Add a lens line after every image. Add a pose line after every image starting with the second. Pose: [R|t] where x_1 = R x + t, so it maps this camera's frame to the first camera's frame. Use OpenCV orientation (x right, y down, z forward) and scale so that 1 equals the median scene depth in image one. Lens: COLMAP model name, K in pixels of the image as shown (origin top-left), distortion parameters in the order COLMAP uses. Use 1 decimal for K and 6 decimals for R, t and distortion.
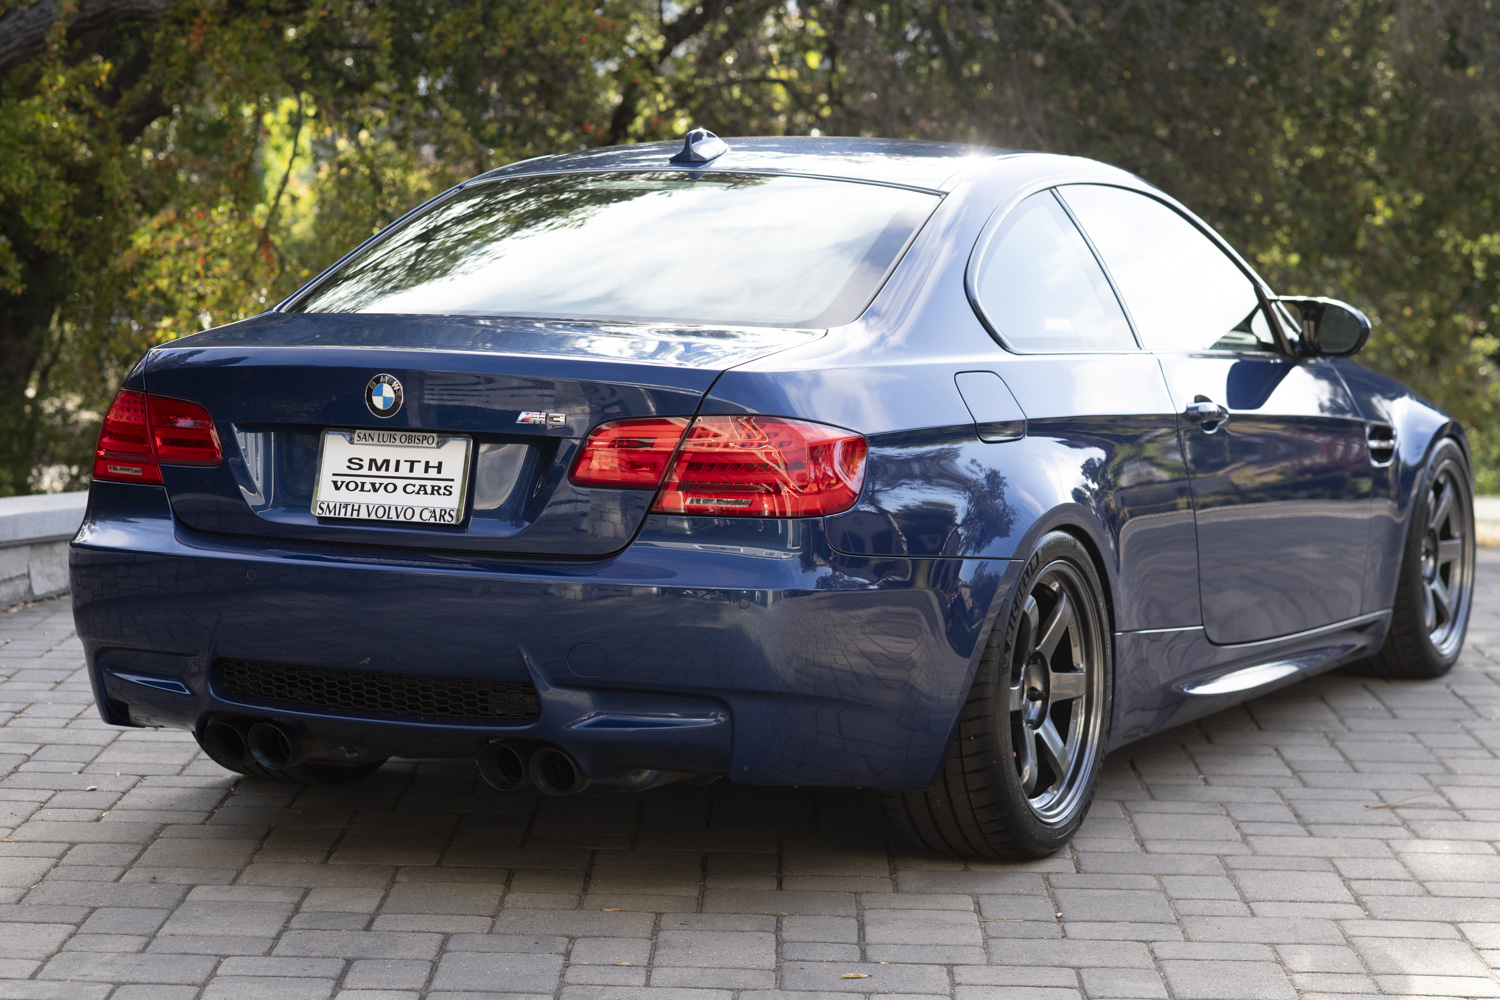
lens RADIAL K [[4045.4, 0, 756.8], [0, 4045.4, 507.7], [0, 0, 1]] dist [-0.011765, 0.000000]
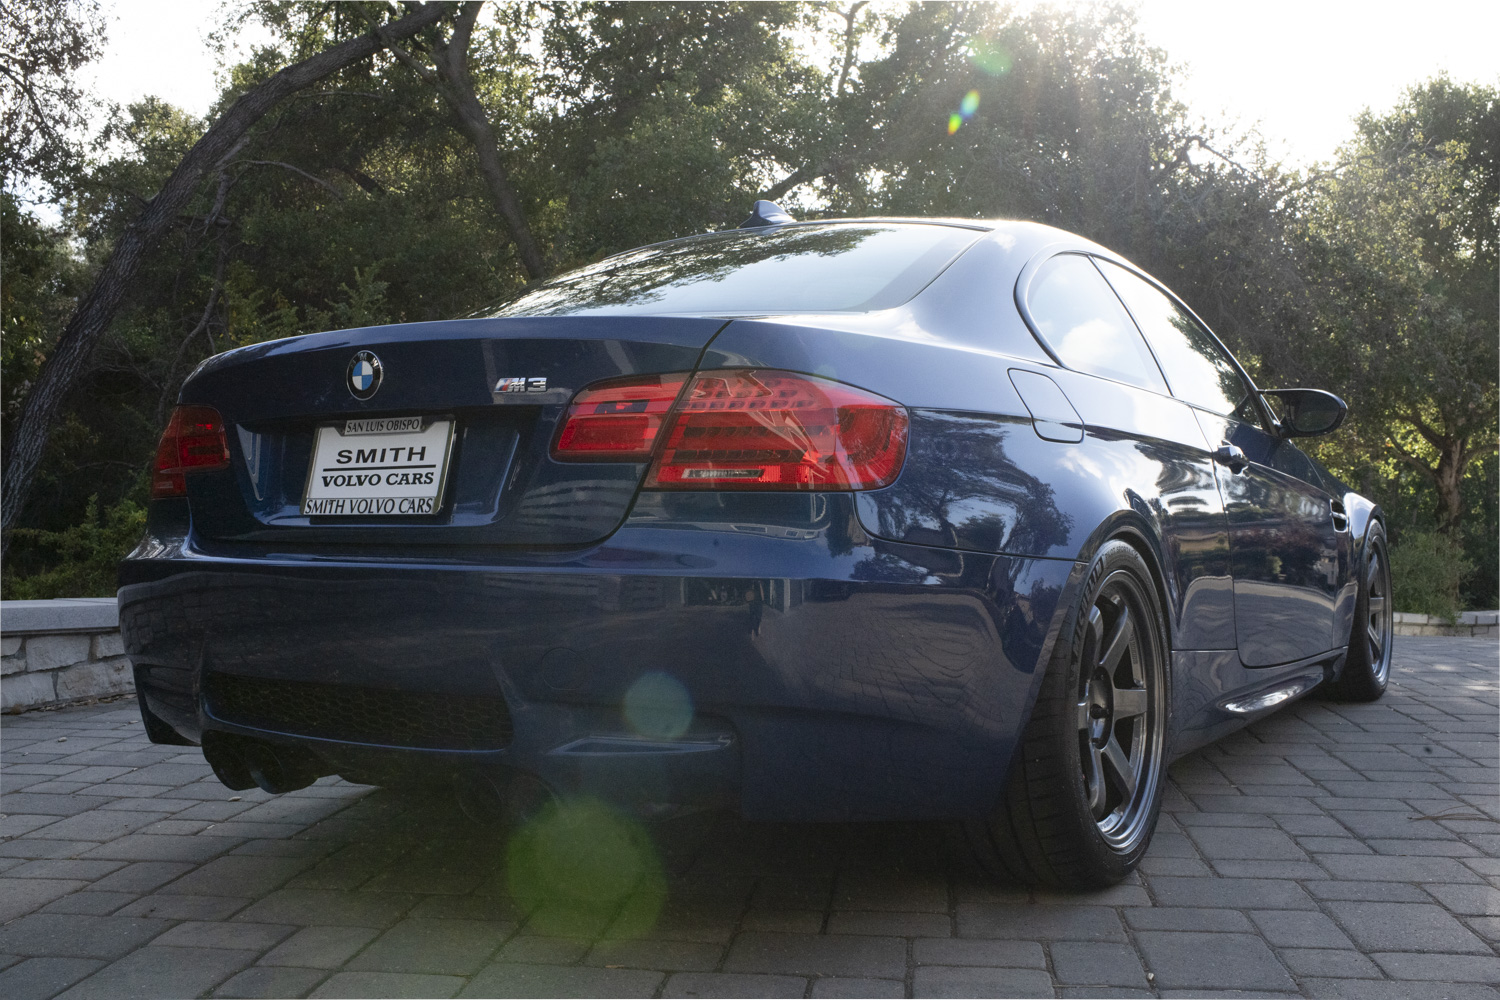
lens RADIAL K [[1507.0, 0, 744.8], [0, 1507.0, 501.7], [0, 0, 1]] dist [-0.061584, 0.000000]
pose [[0.993218, -0.019543, -0.114610, 0.028871], [0.007808, 0.994758, -0.101958, 0.034321], [0.116002, 0.100372, 0.988165, 0.676620]]
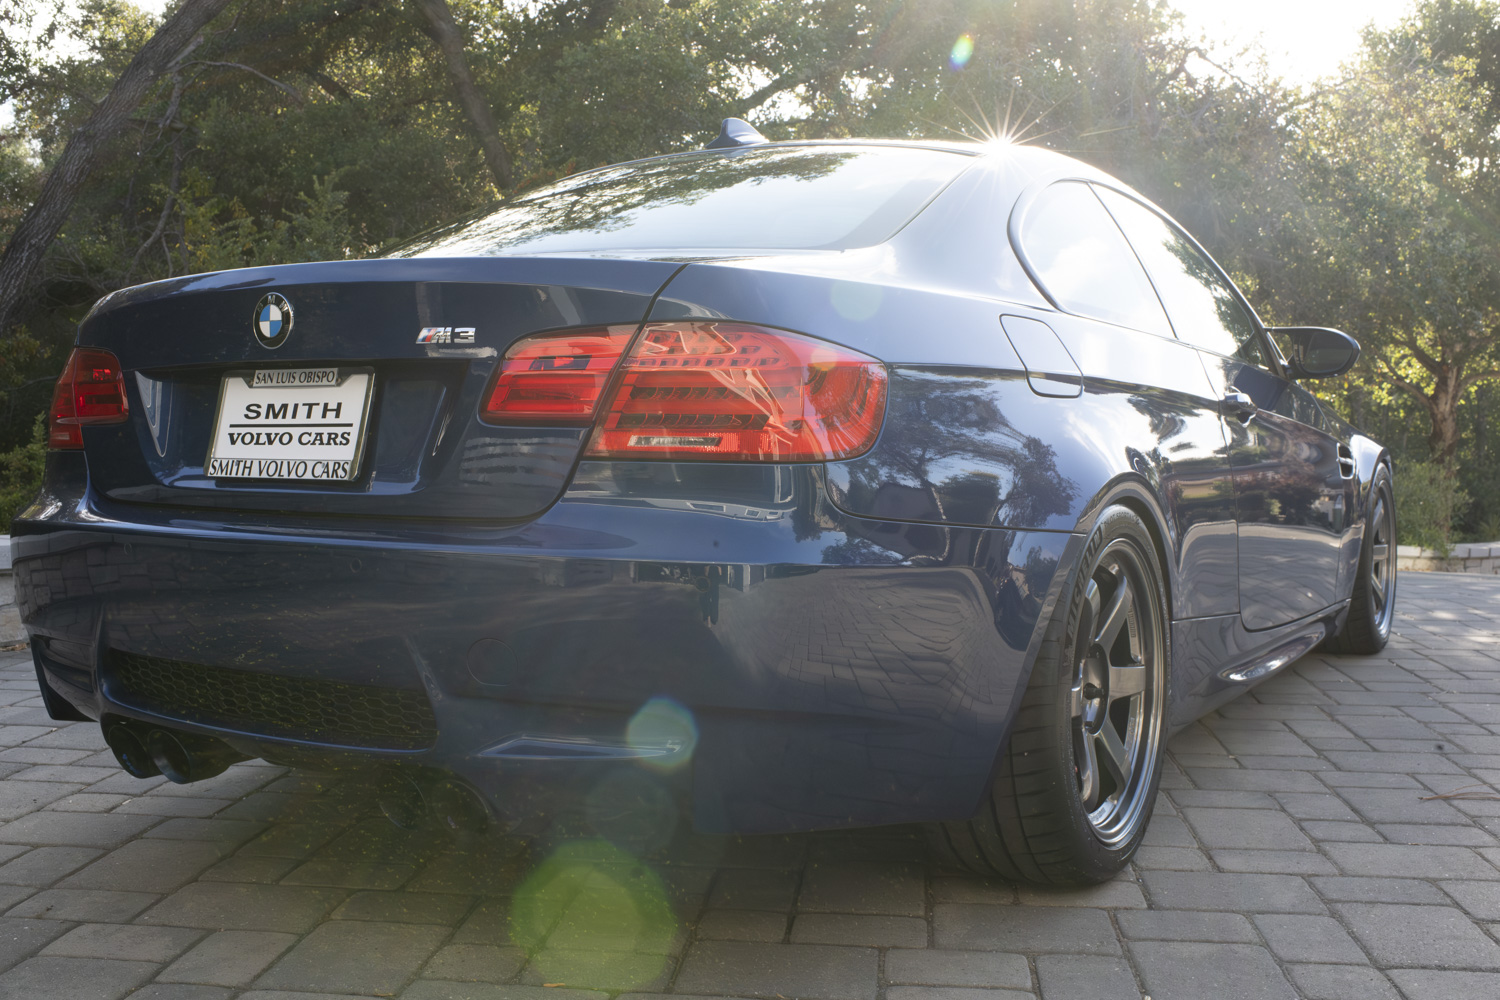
lens RADIAL K [[1507.0, 0, 747.5], [0, 1507.0, 503.1], [0, 0, 1]] dist [-0.061584, 0.000000]
pose [[0.994841, -0.004090, -0.101365, 0.029231], [0.000059, 0.999210, -0.039740, 0.019306], [0.101448, 0.039529, 0.994055, 0.712774]]
